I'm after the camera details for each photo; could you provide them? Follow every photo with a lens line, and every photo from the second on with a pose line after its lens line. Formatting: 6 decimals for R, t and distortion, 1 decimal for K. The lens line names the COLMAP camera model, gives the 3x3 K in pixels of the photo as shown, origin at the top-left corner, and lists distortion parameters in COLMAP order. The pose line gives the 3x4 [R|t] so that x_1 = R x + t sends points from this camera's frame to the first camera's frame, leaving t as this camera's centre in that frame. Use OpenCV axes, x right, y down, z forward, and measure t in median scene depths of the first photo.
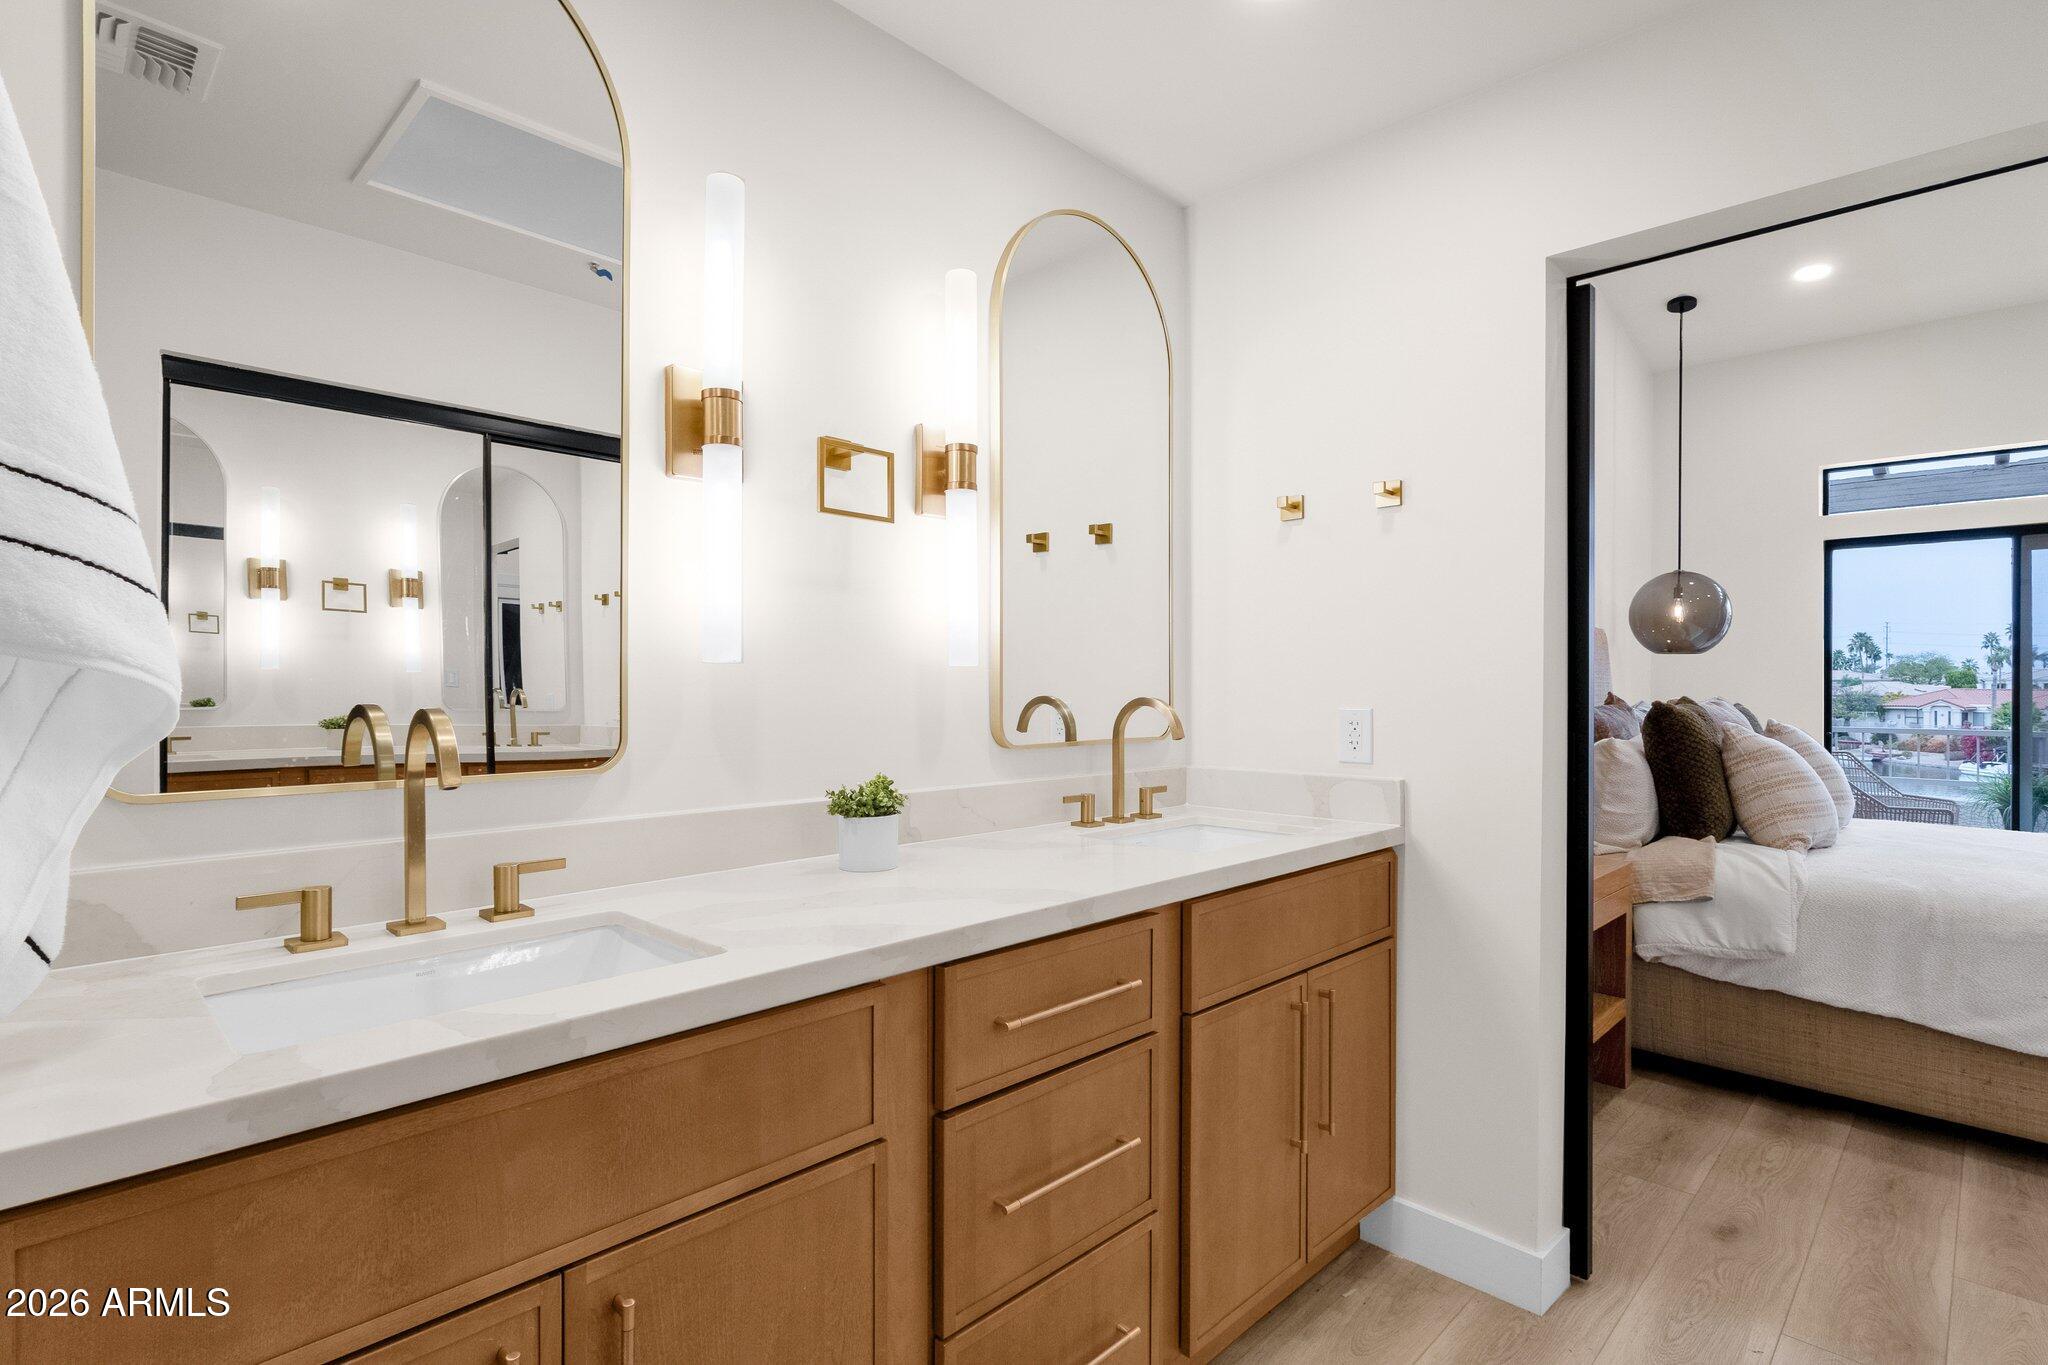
lens RADIAL K [[1002.1, 0, 1024.0], [0, 1002.1, 682.5], [0, 0, 1]] dist [-0.001255, 0.000593]
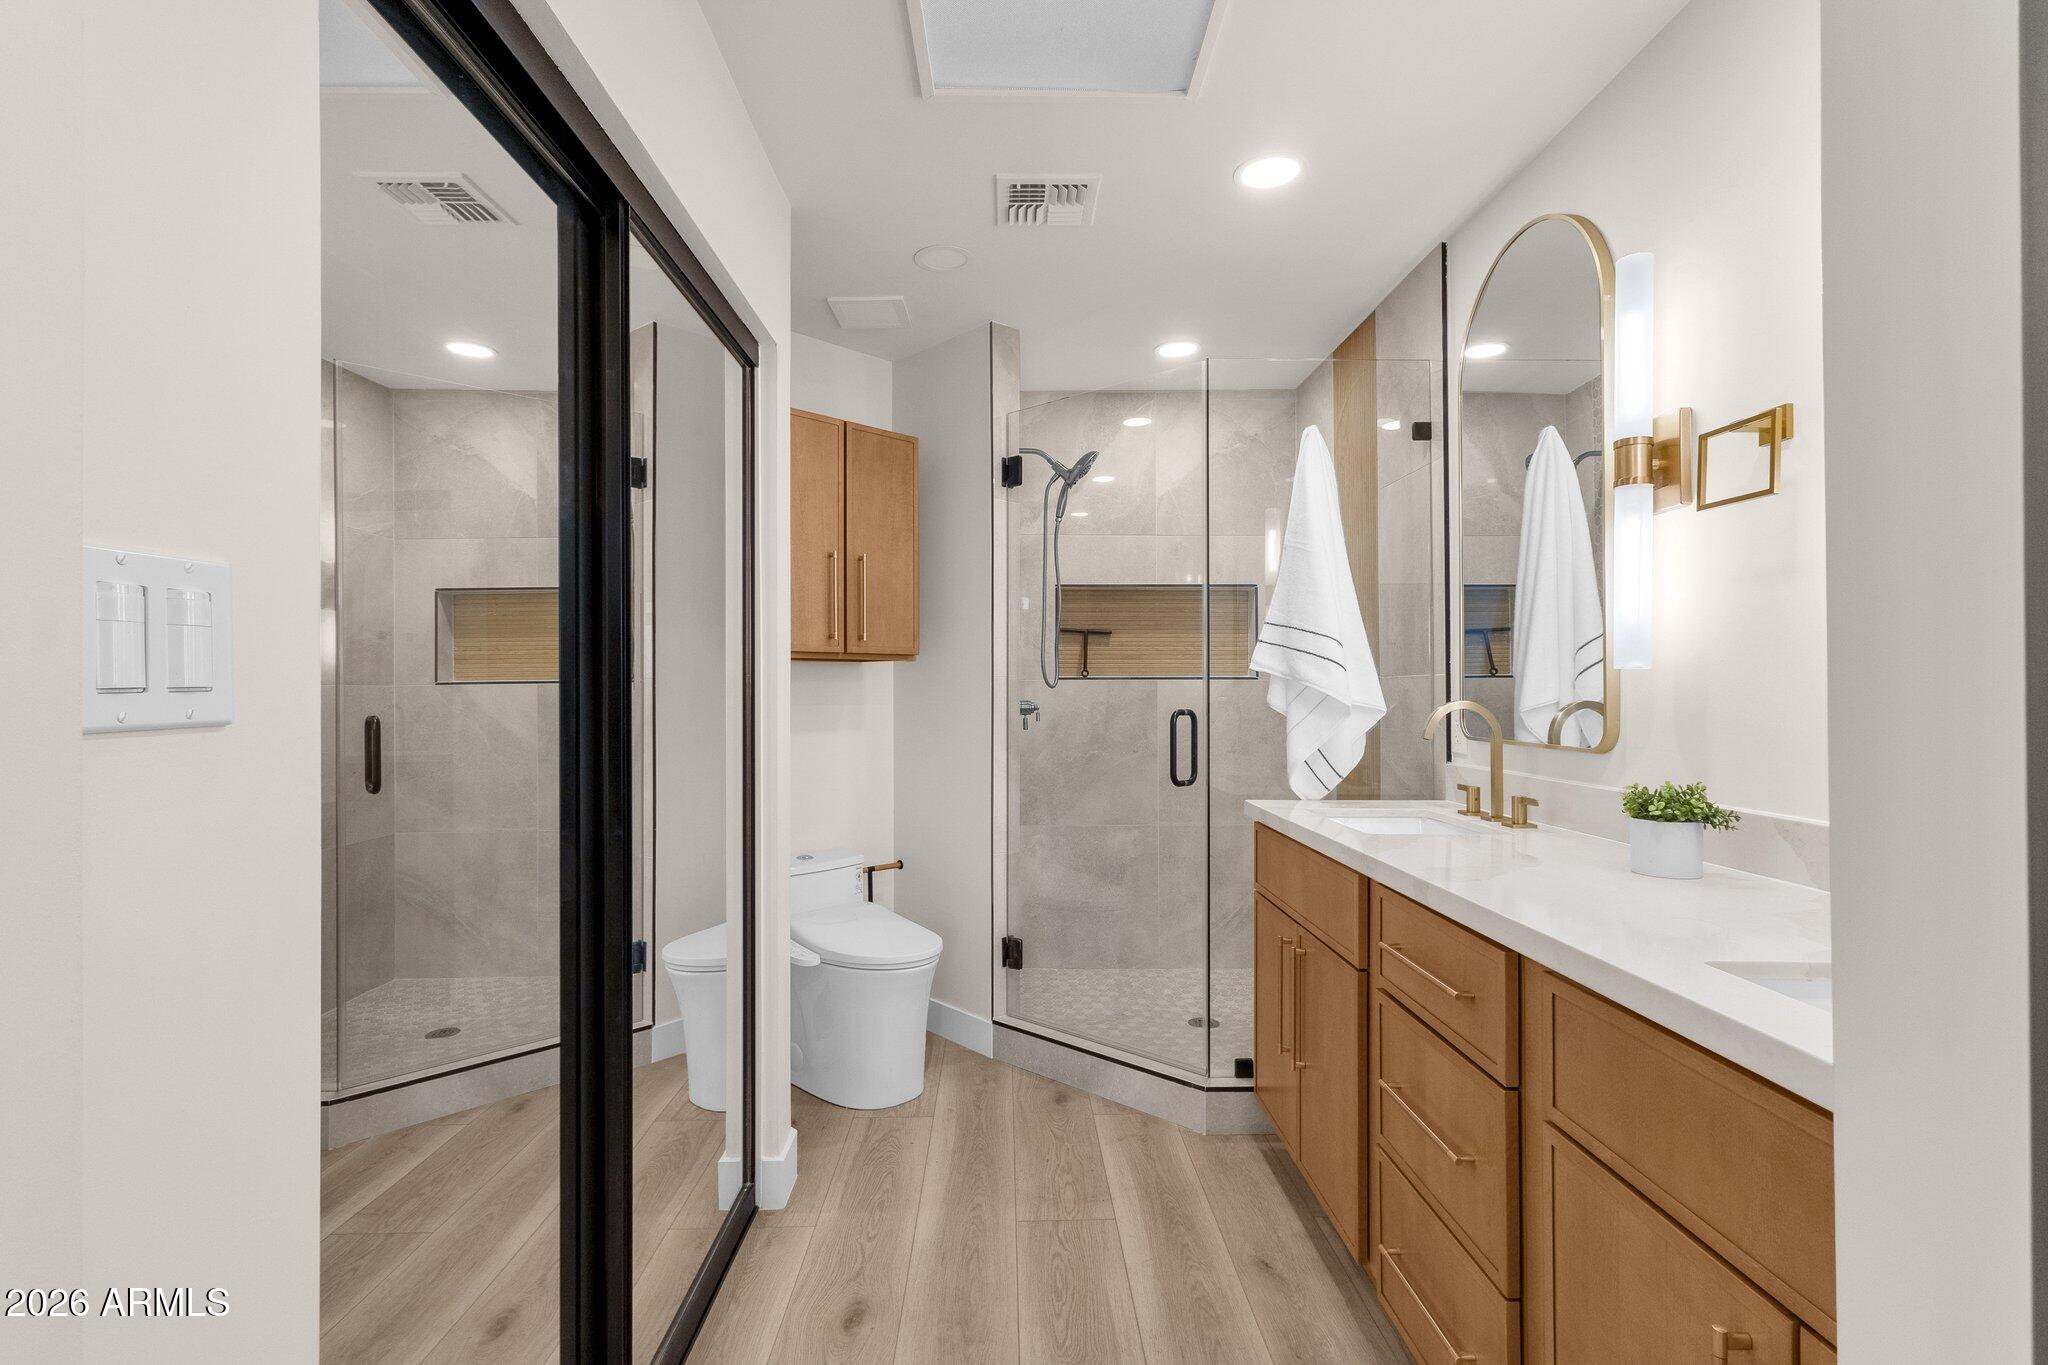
lens RADIAL K [[944.3, 0, 1023.6], [0, 944.3, 680.8], [0, 0, 1]] dist [0.005997, 0.000558]
pose [[-0.723432, -0.015345, -0.690225, 0.964862], [-0.003096, 0.999815, -0.018982, 0.018378], [0.690388, -0.011595, -0.723346, 1.267850]]
